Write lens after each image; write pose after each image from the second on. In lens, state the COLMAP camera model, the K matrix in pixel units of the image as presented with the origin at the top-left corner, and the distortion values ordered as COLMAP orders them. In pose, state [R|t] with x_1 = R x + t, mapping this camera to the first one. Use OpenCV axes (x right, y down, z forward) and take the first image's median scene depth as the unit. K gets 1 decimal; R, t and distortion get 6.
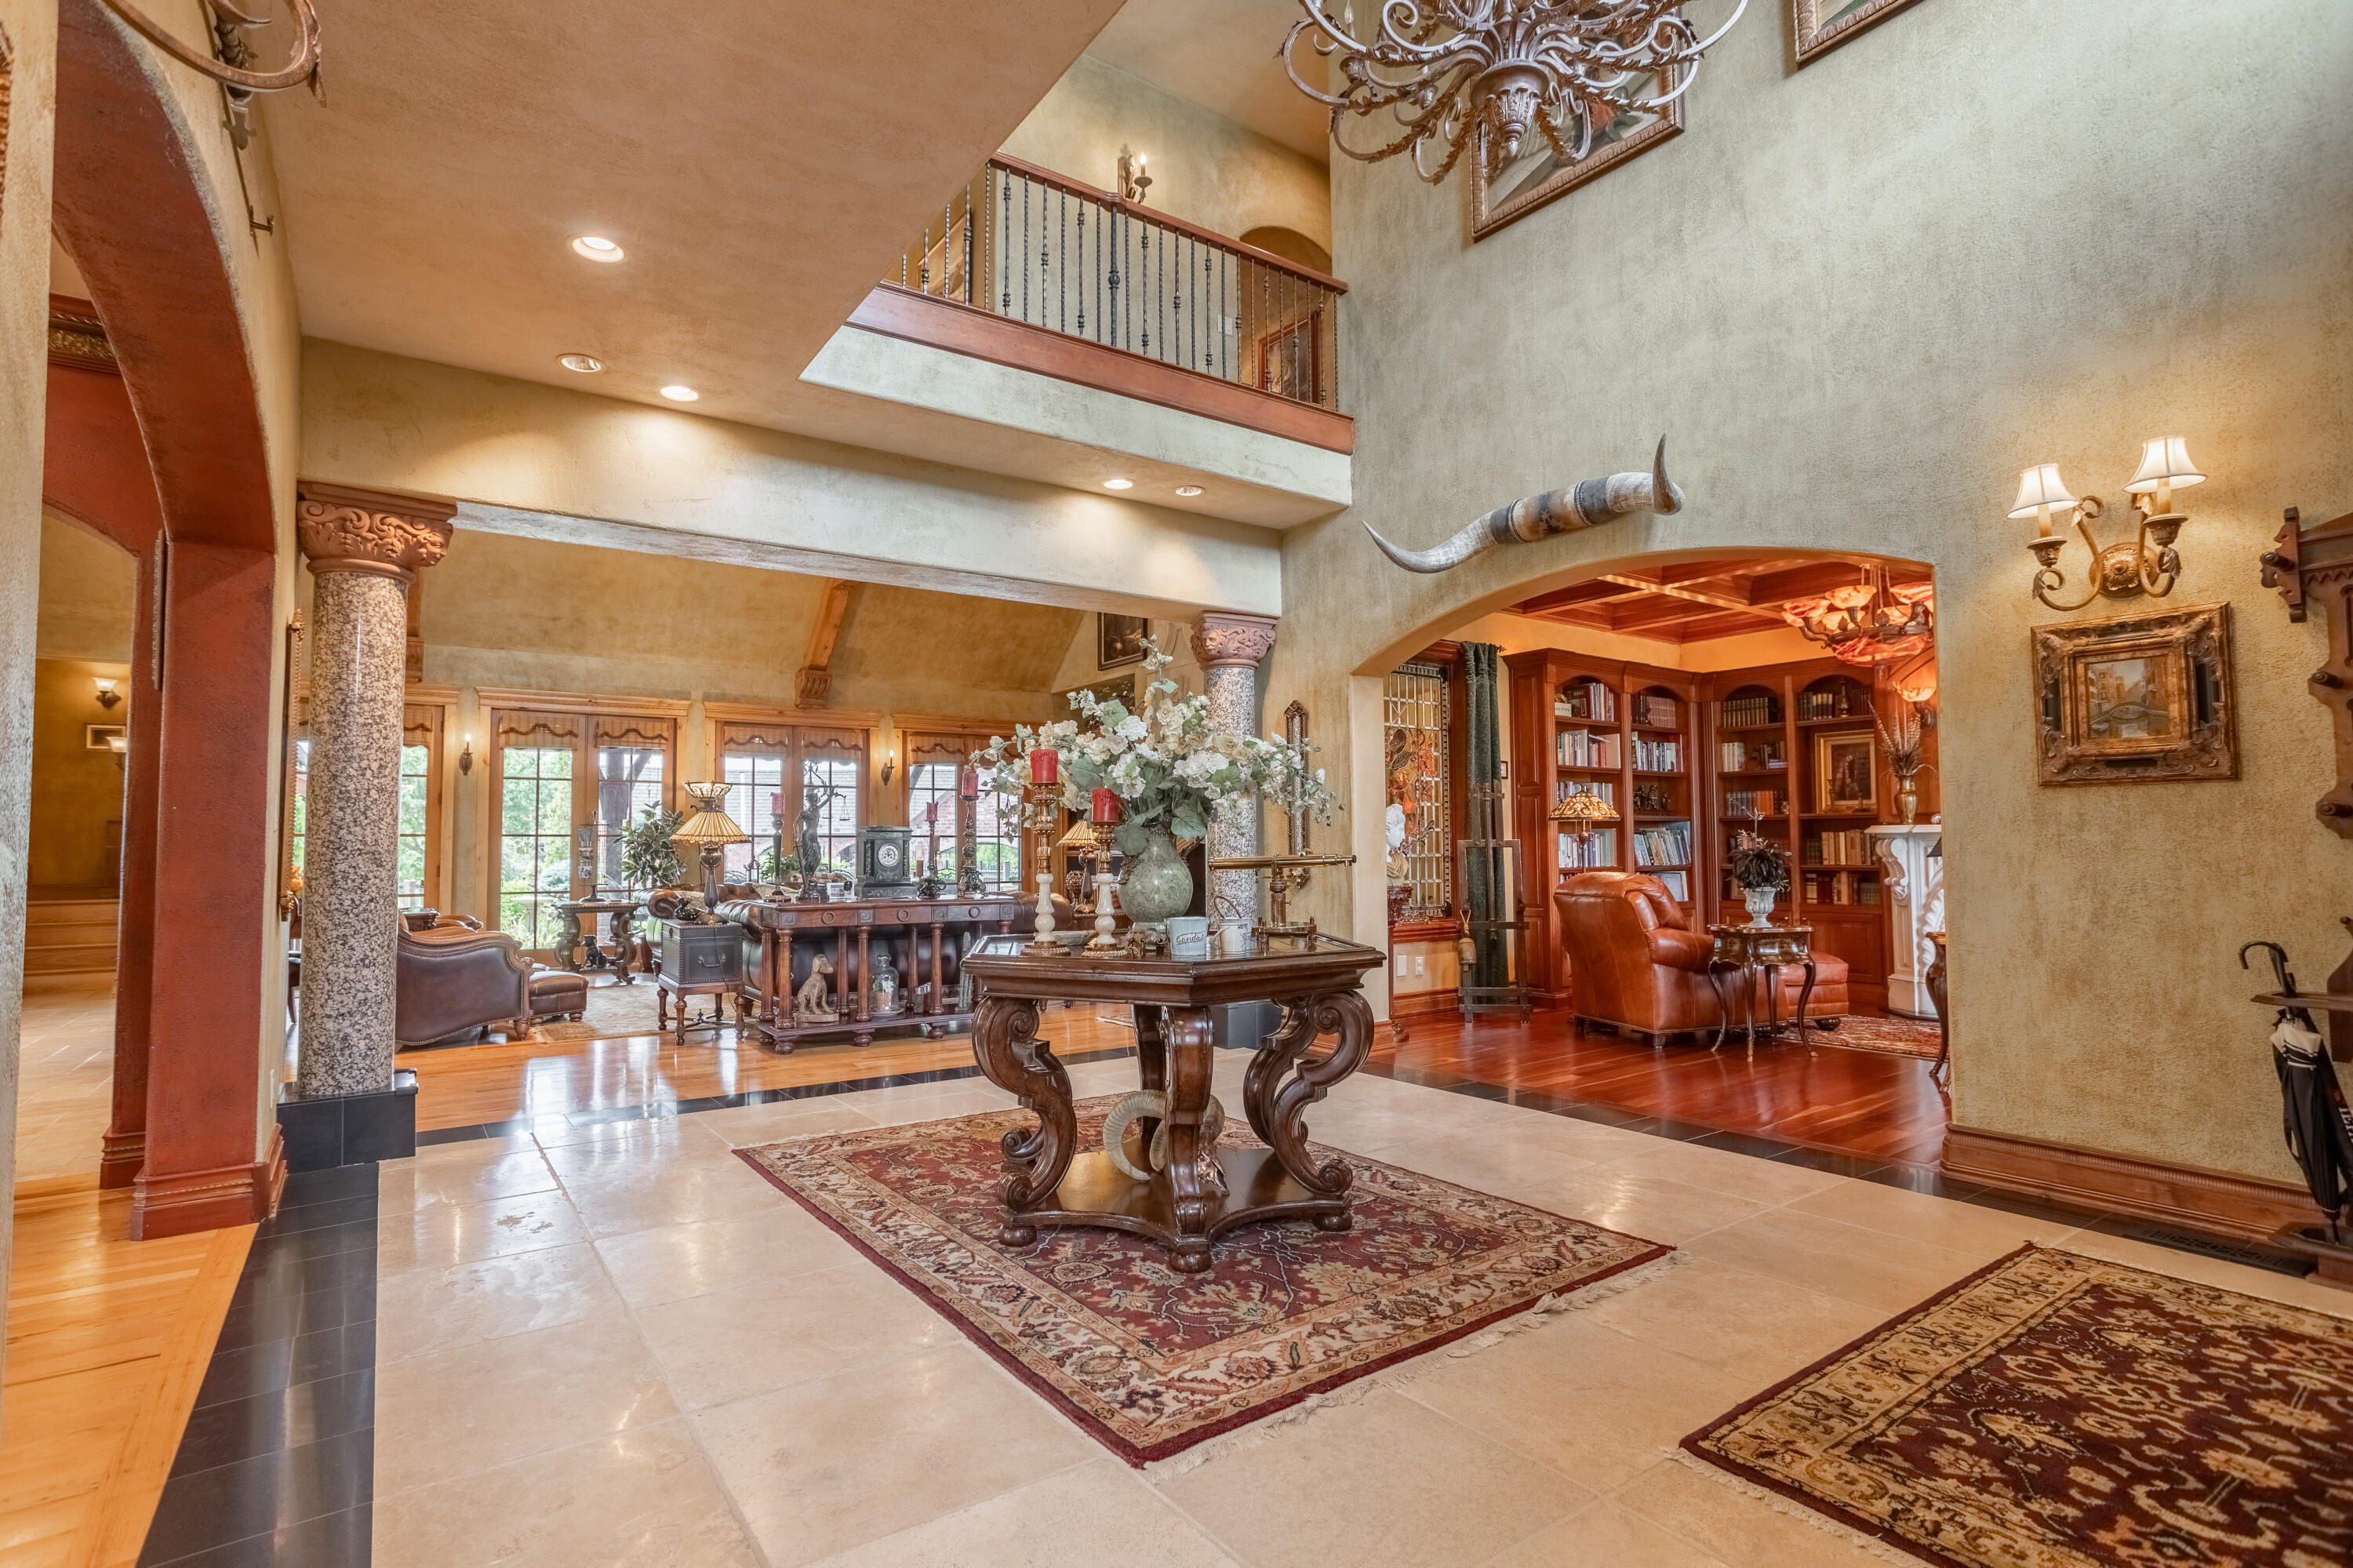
lens RADIAL K [[1125.9, 0, 1150.8], [0, 1125.9, 782.3], [0, 0, 1]] dist [-0.054256, 0.026551]
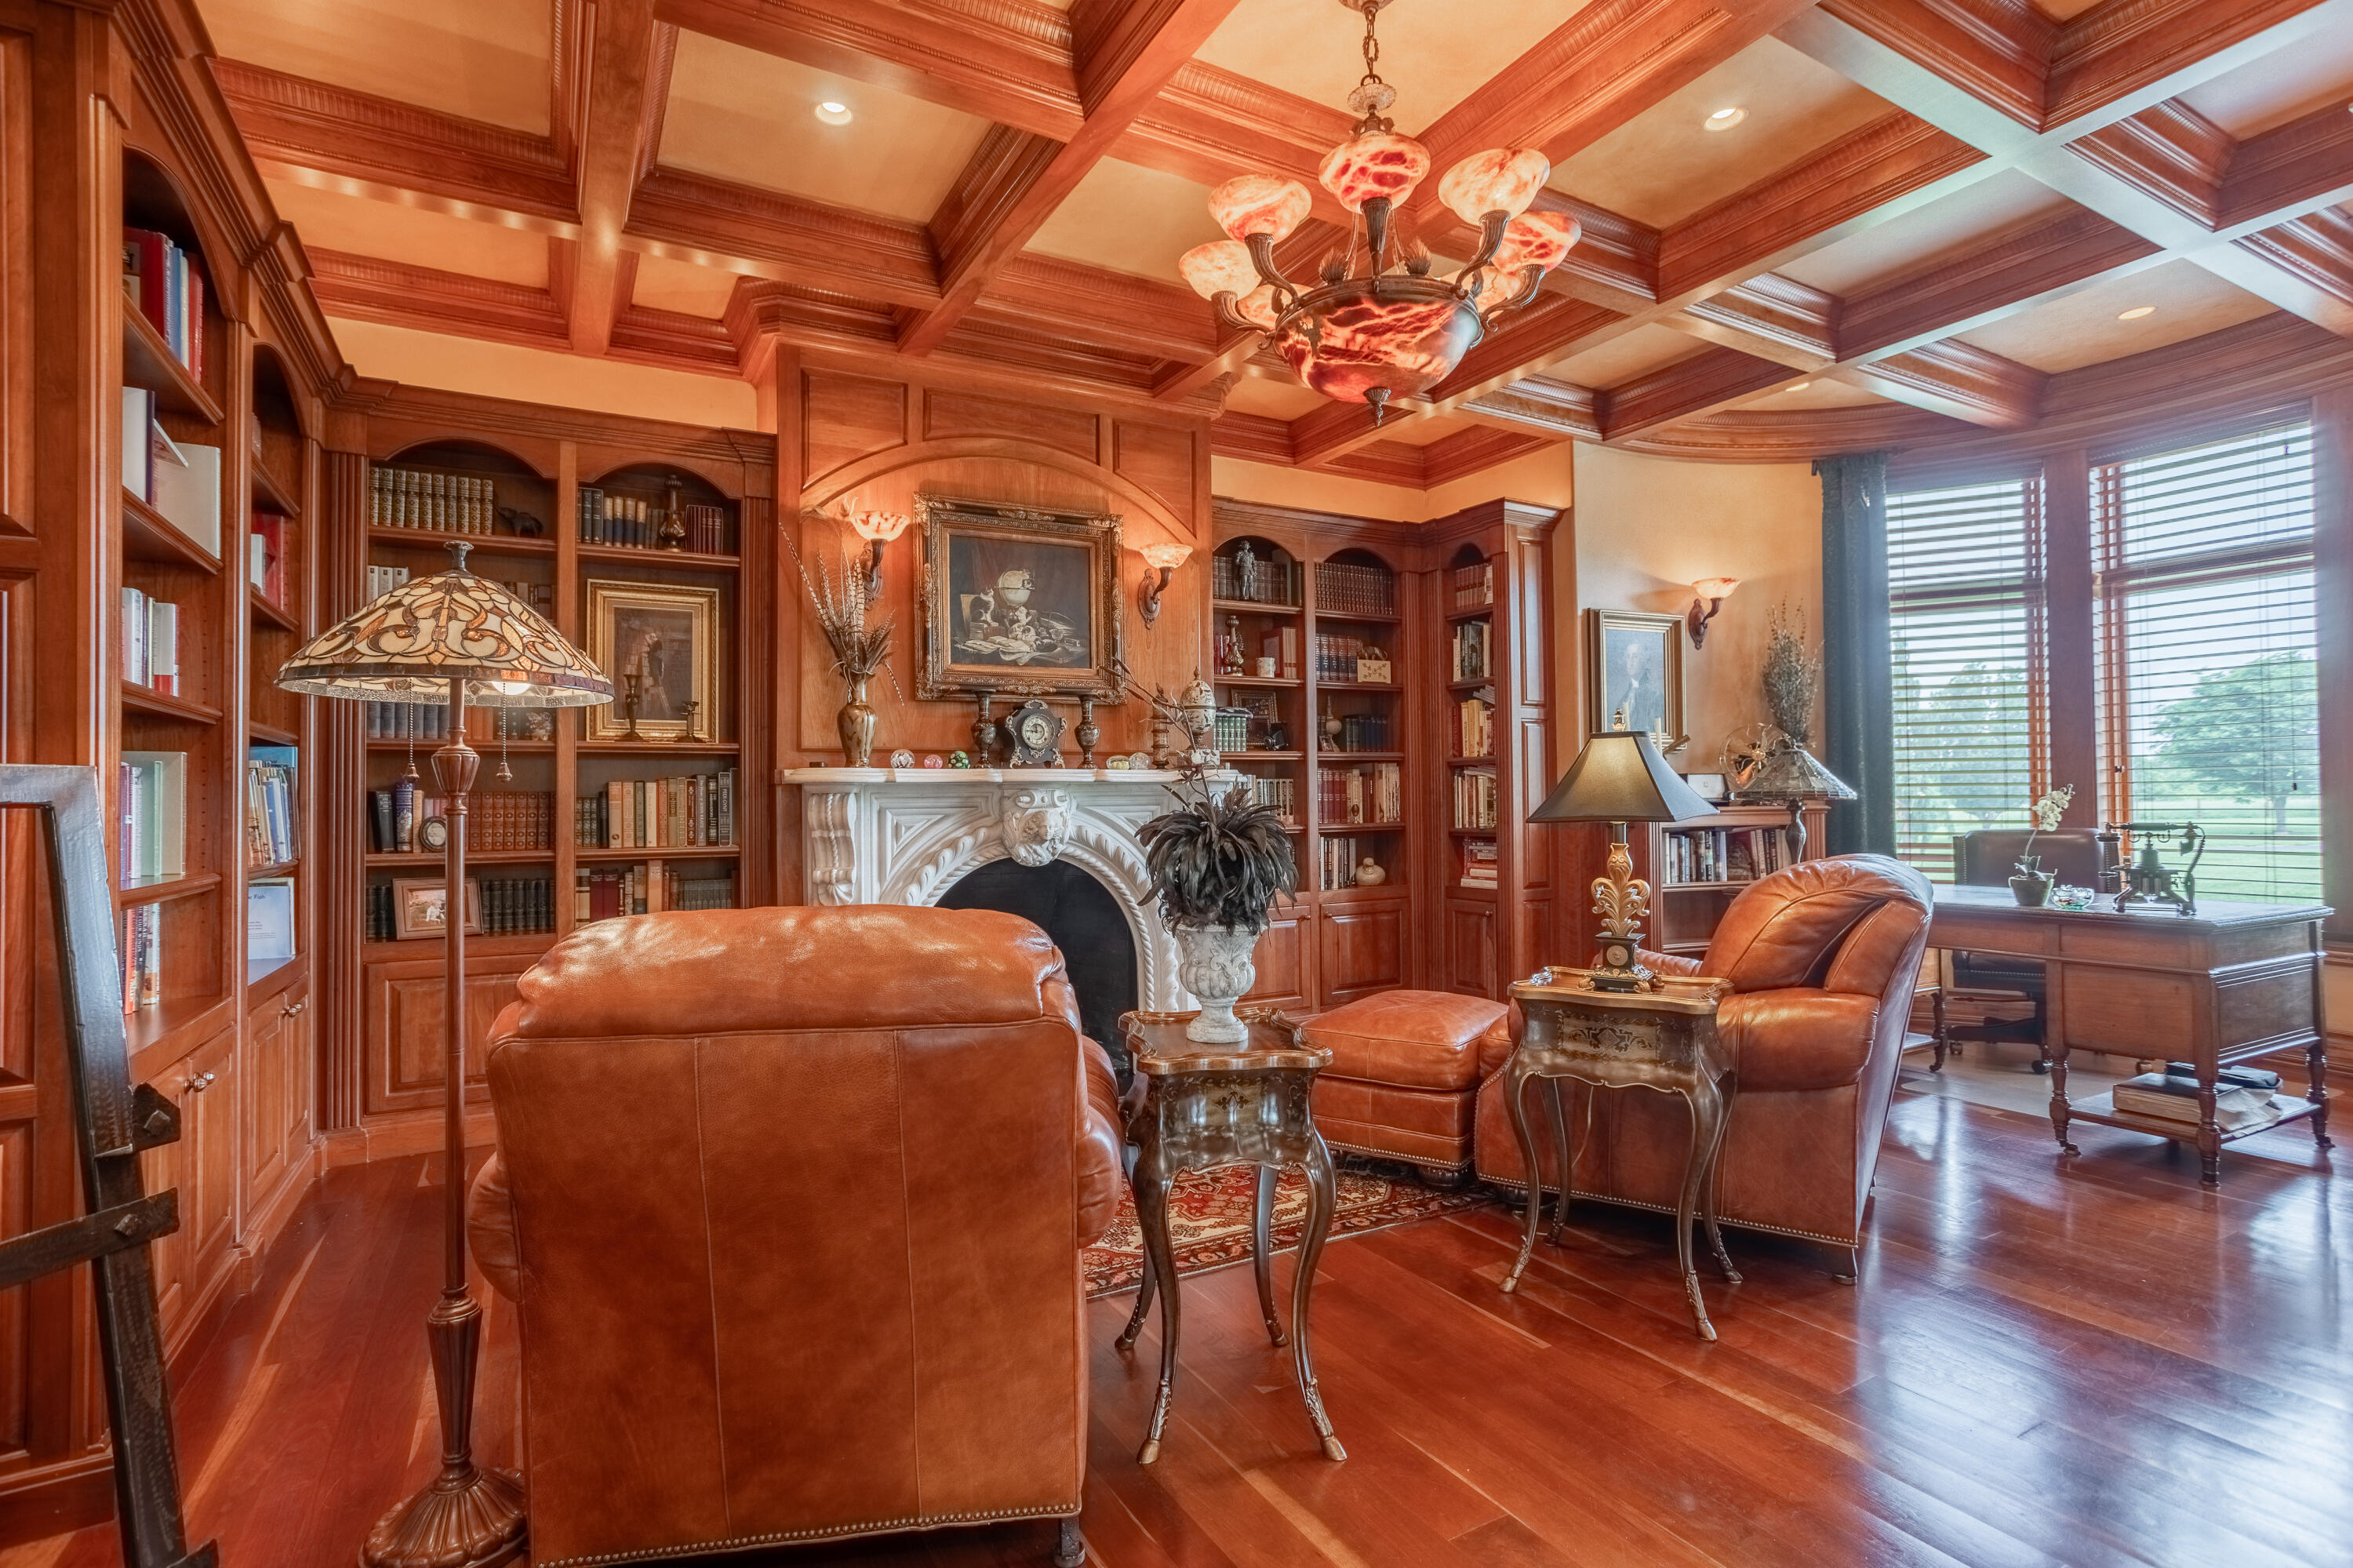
lens RADIAL K [[1125.9, 0, 1150.8], [0, 1125.9, 782.3], [0, 0, 1]] dist [-0.054256, 0.026551]
pose [[0.111025, 0.020397, 0.993608, 0.150931], [-0.045043, 0.998865, -0.015472, 0.042233], [-0.992796, -0.043037, 0.111818, 0.714578]]
